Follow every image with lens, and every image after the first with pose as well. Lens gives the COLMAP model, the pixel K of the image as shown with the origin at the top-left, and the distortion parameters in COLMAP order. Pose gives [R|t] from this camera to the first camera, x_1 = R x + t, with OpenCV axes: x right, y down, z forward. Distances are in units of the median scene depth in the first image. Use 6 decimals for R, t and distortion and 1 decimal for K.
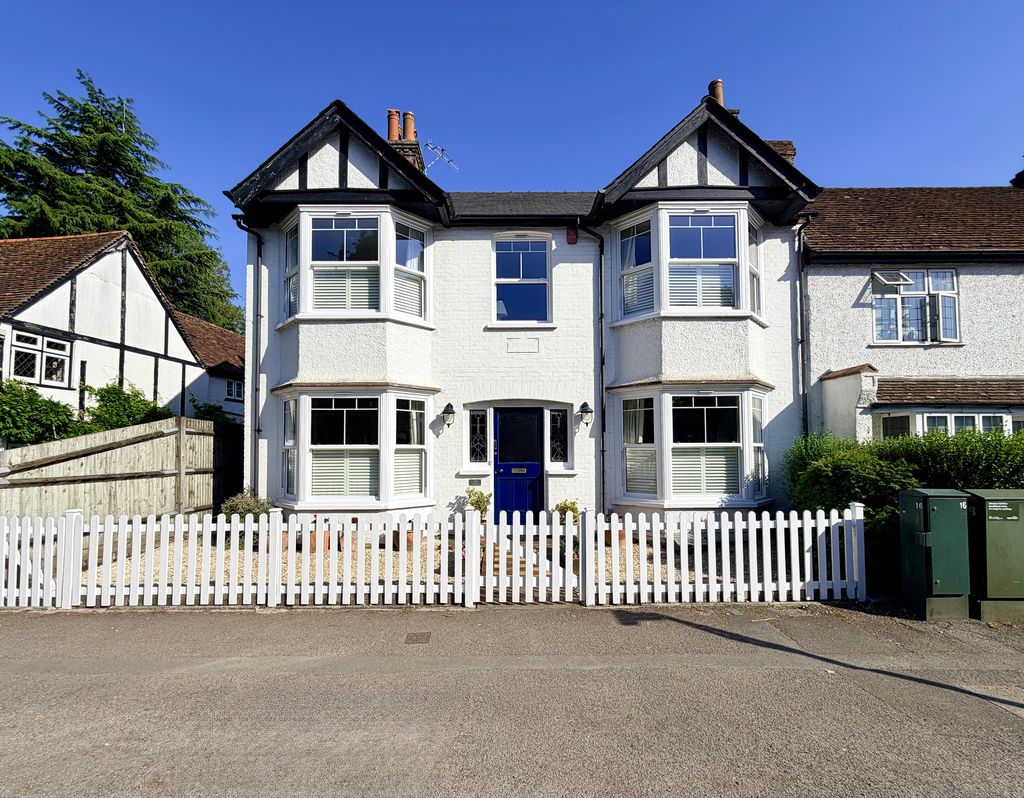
lens RADIAL K [[432.8, 0, 505.8], [0, 432.8, 439.7], [0, 0, 1]] dist [-0.000437, -0.000071]
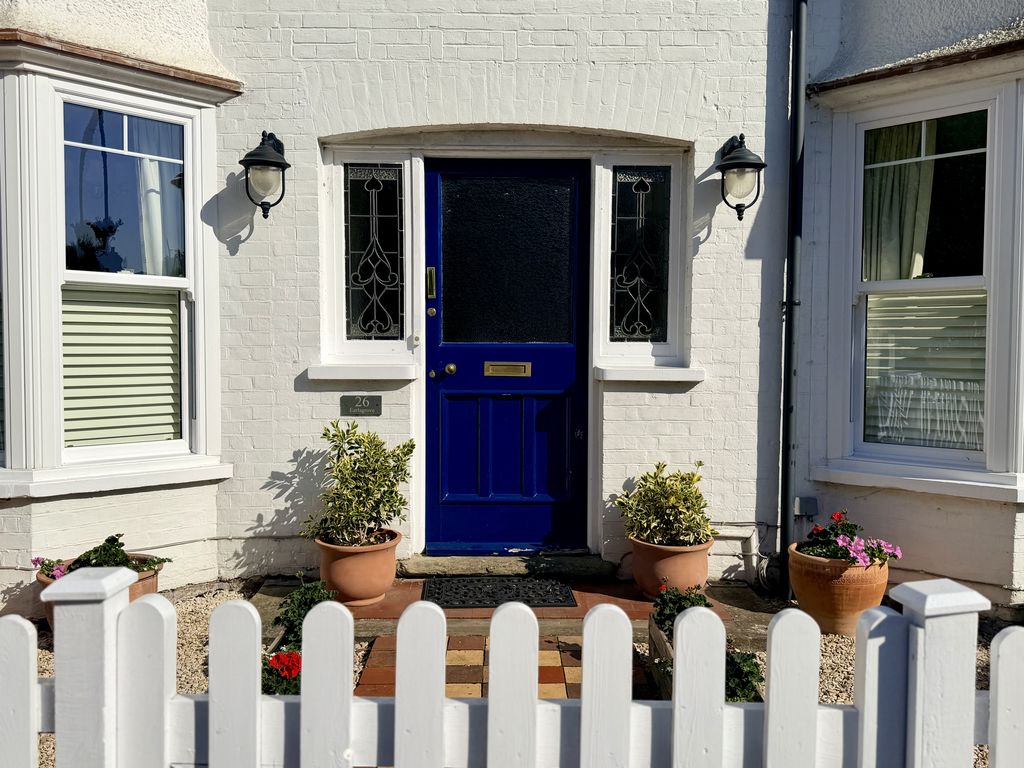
lens RADIAL K [[846.6, 0, 513.5], [0, 846.6, 391.5], [0, 0, 1]] dist [0.148509, -0.300995]
pose [[0.999901, 0.009629, 0.010212, 0.028968], [-0.010398, 0.996885, 0.078175, 0.040962], [-0.009427, -0.078274, 0.996887, 0.403717]]
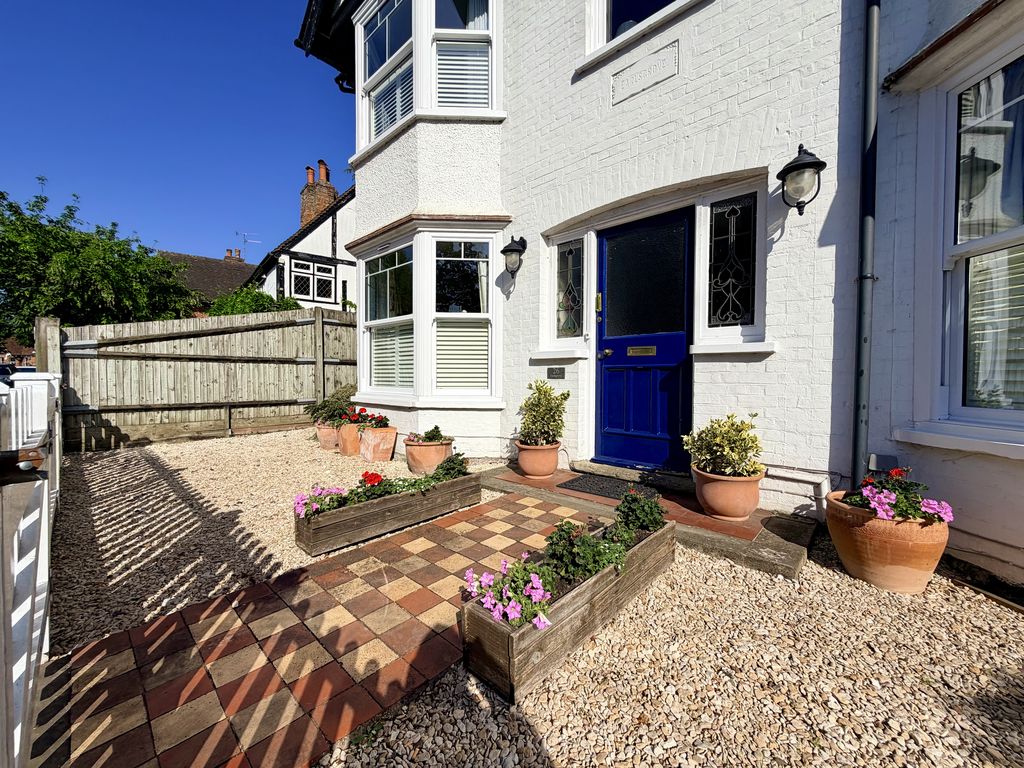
lens RADIAL K [[407.1, 0, 510.8], [0, 407.1, 385.5], [0, 0, 1]] dist [0.000422, -0.000068]
pose [[0.734402, 0.024947, -0.678257, 0.237081], [0.012897, 0.998631, 0.050695, 0.086797], [0.678593, -0.045978, 0.733074, 0.575382]]
